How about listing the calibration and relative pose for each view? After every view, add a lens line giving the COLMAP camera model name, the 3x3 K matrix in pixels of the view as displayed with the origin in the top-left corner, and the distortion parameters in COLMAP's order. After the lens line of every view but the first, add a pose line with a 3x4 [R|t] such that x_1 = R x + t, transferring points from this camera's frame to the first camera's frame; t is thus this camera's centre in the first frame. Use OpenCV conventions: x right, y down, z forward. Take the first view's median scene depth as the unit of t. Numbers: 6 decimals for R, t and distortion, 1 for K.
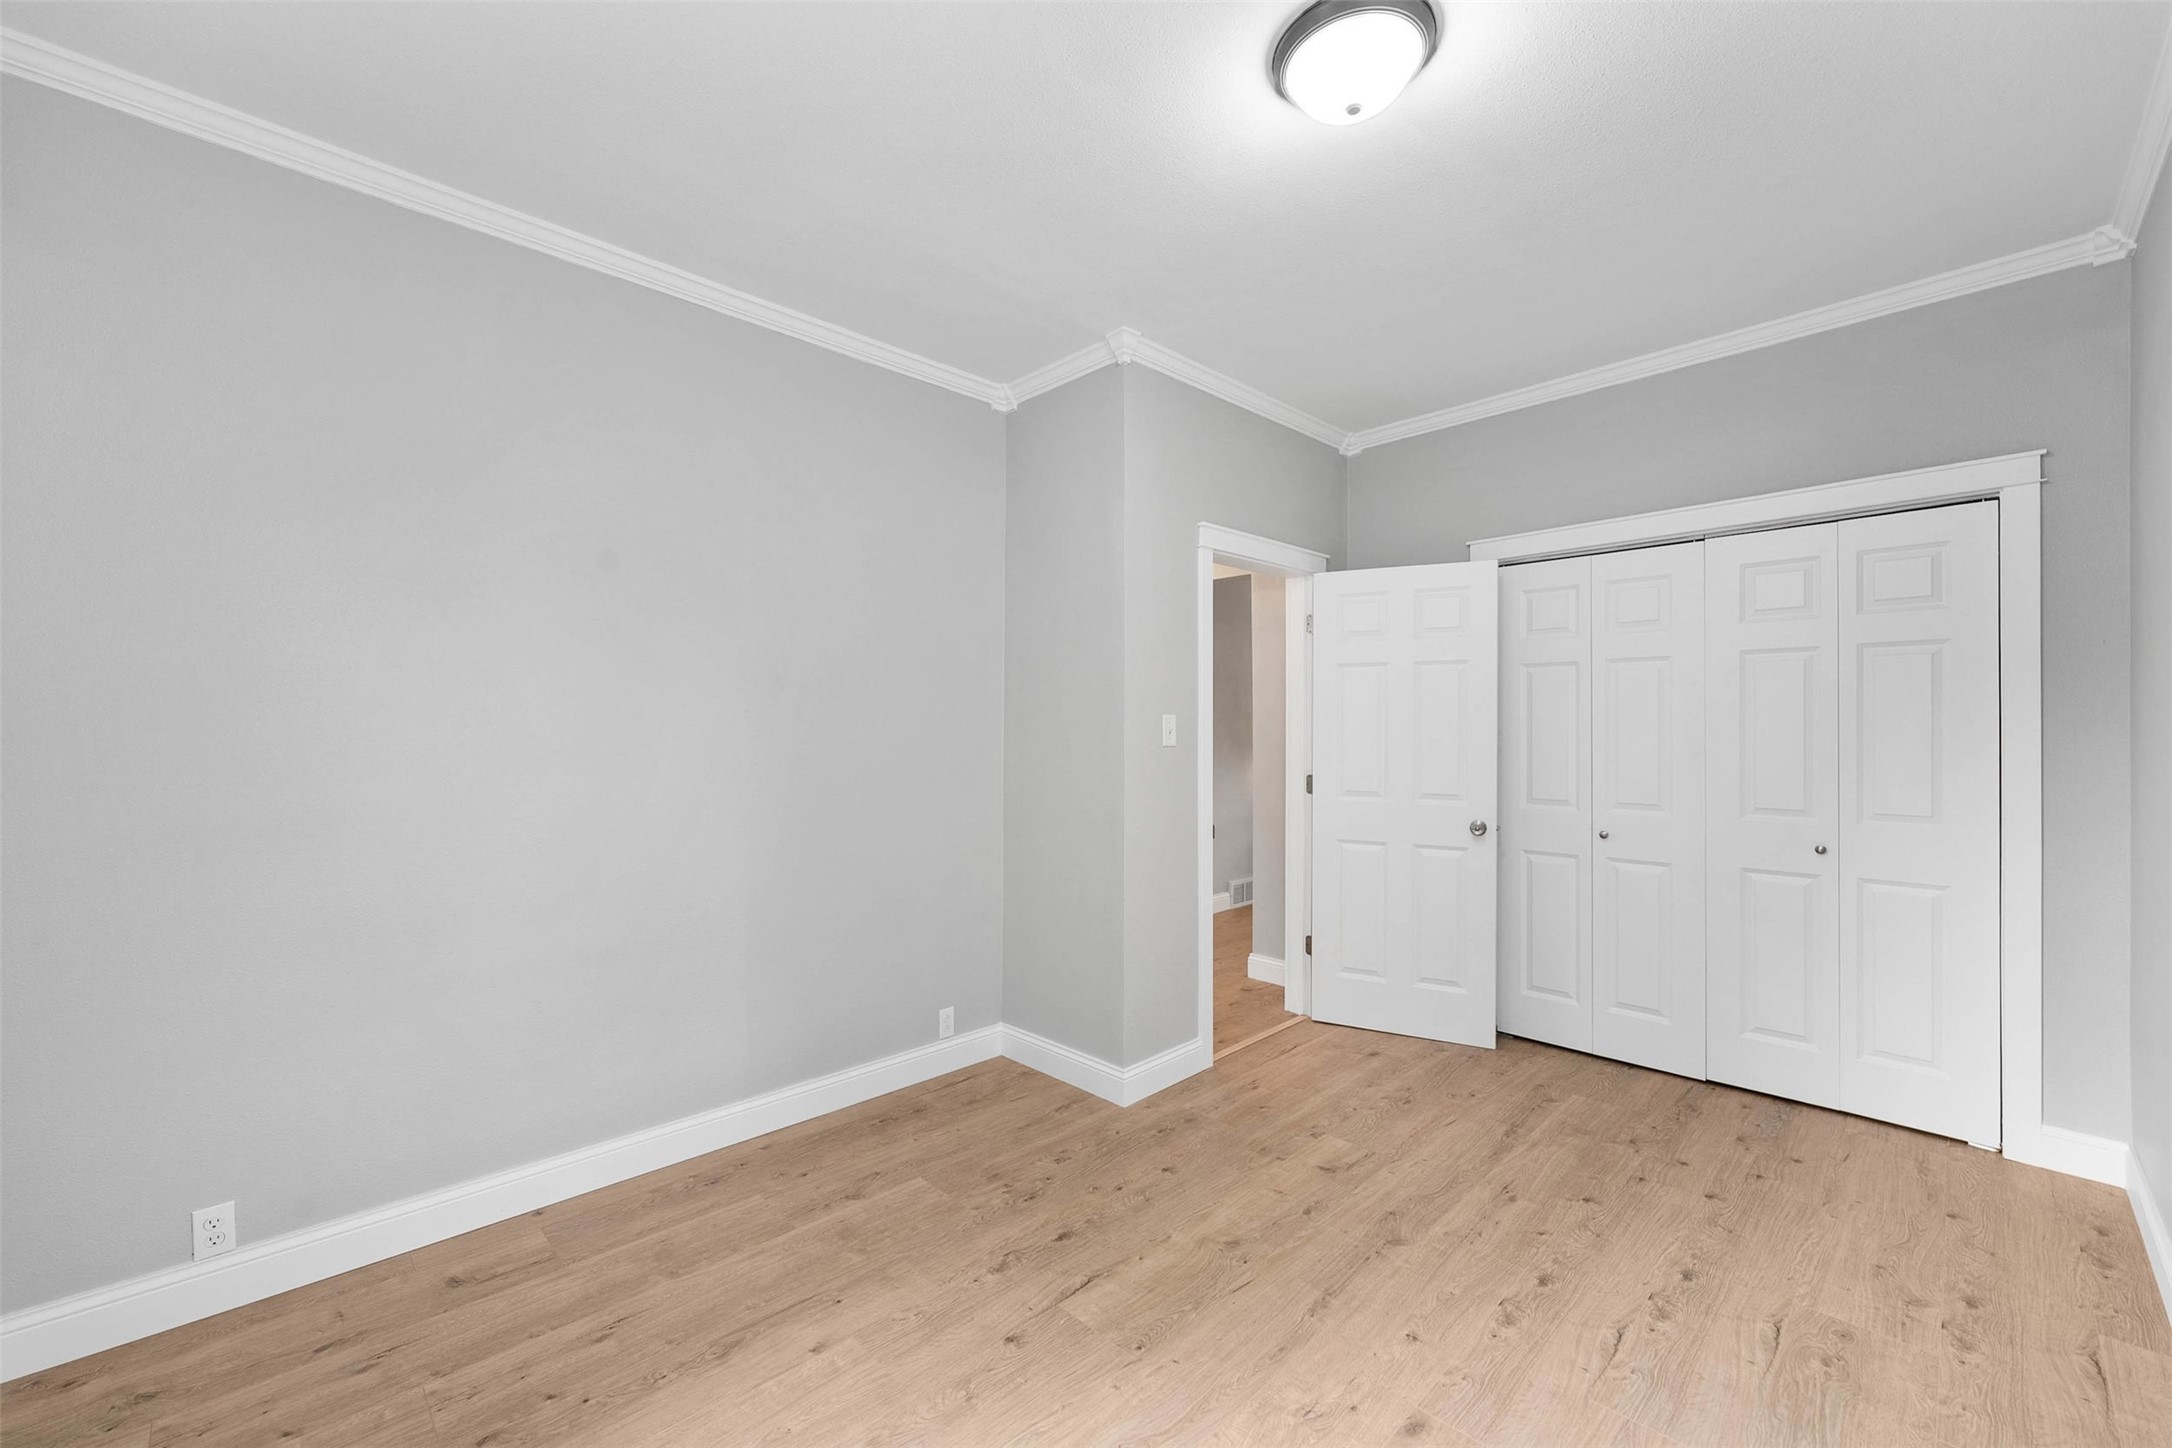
lens RADIAL K [[882.1, 0, 1078.1], [0, 882.1, 721.5], [0, 0, 1]] dist [-0.000090, -0.001080]
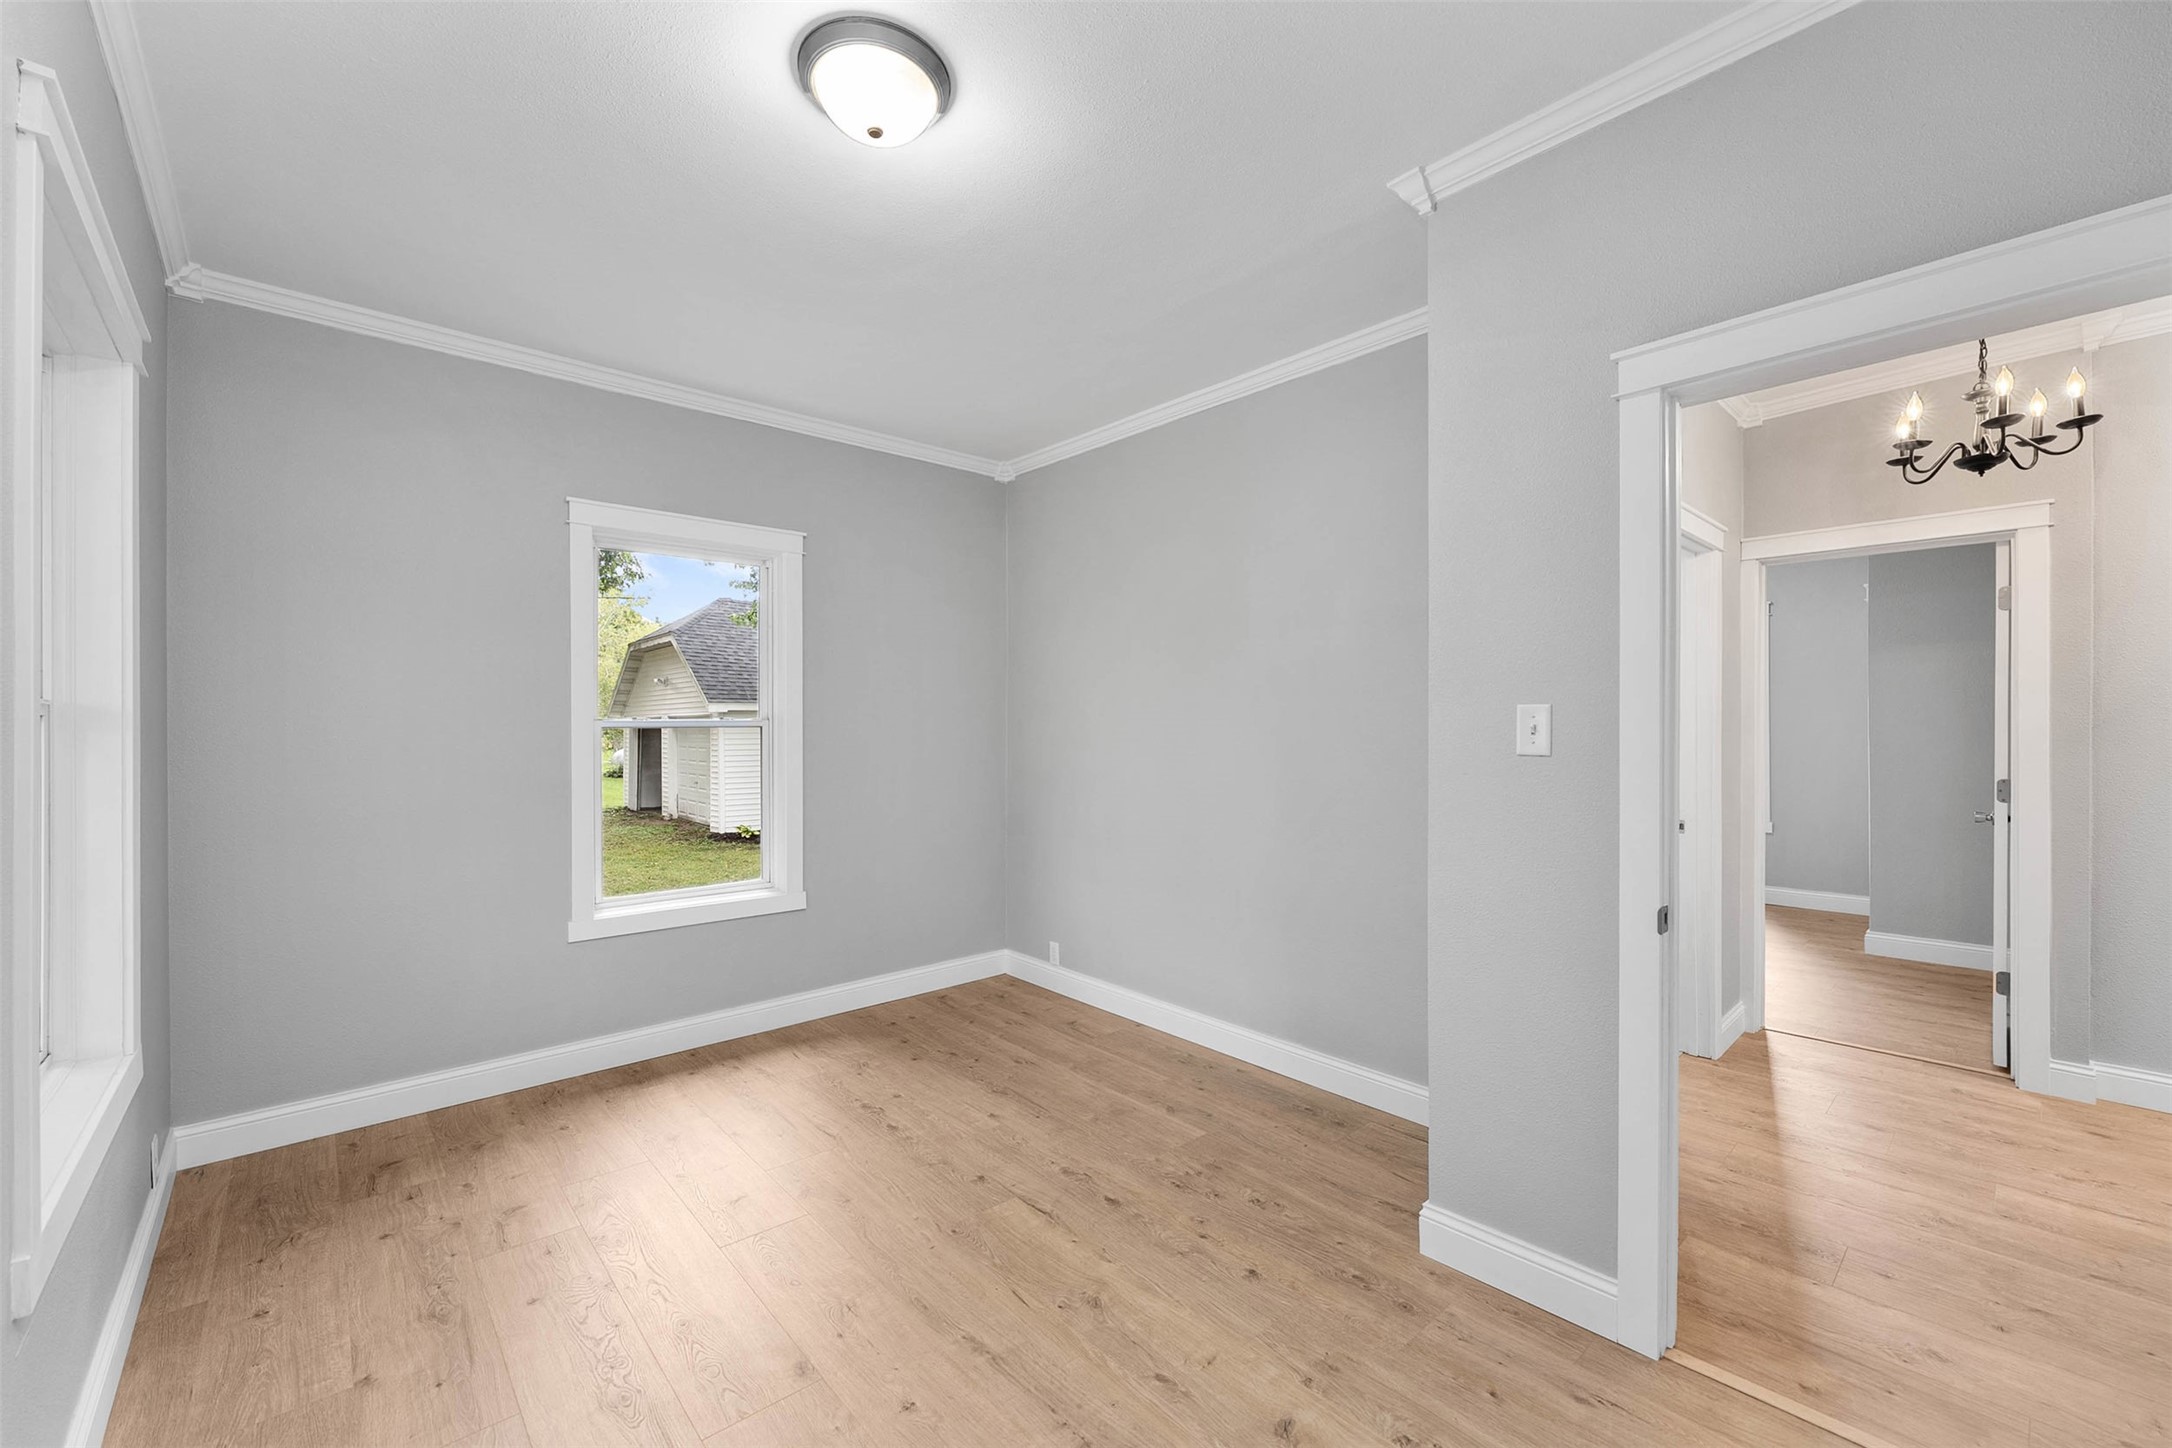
lens RADIAL K [[882.1, 0, 1077.4], [0, 882.1, 727.9], [0, 0, 1]] dist [-0.000090, -0.001080]
pose [[-0.060970, 0.000436, -0.998139, 1.013732], [0.007586, 0.999971, -0.000027, 0.009477], [0.998111, -0.007574, -0.060972, 0.989824]]
